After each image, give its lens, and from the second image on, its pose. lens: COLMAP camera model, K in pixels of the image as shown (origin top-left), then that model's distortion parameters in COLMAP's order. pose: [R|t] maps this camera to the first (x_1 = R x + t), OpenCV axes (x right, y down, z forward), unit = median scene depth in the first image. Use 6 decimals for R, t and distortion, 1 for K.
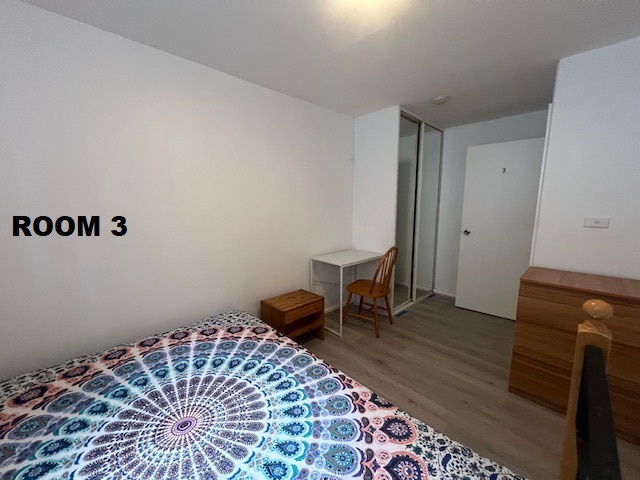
lens RADIAL K [[259.2, 0, 324.2], [0, 259.2, 241.7], [0, 0, 1]] dist [-0.001026, 0.000064]
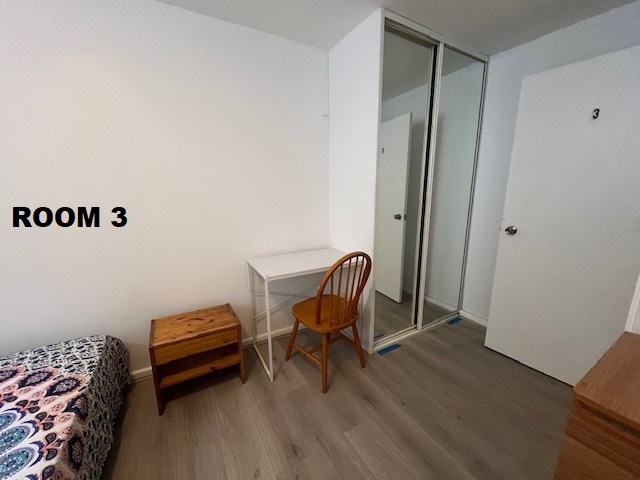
lens RADIAL K [[259.2, 0, 322.9], [0, 259.2, 240.8], [0, 0, 1]] dist [-0.001026, 0.000064]
pose [[0.969484, 0.047341, -0.240540, 0.347906], [-0.032144, 0.997254, 0.066714, -0.048445], [0.243038, -0.056946, 0.968344, 0.407372]]
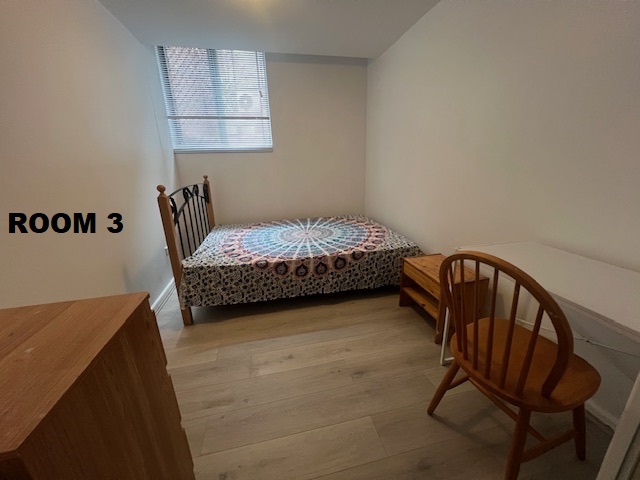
lens RADIAL K [[259.2, 0, 324.9], [0, 259.2, 235.8], [0, 0, 1]] dist [-0.001026, 0.000064]
pose [[-0.528860, 0.258724, -0.808312, 0.646870], [-0.088727, 0.930329, 0.355831, -0.110400], [0.844058, 0.259904, -0.469058, 1.003248]]
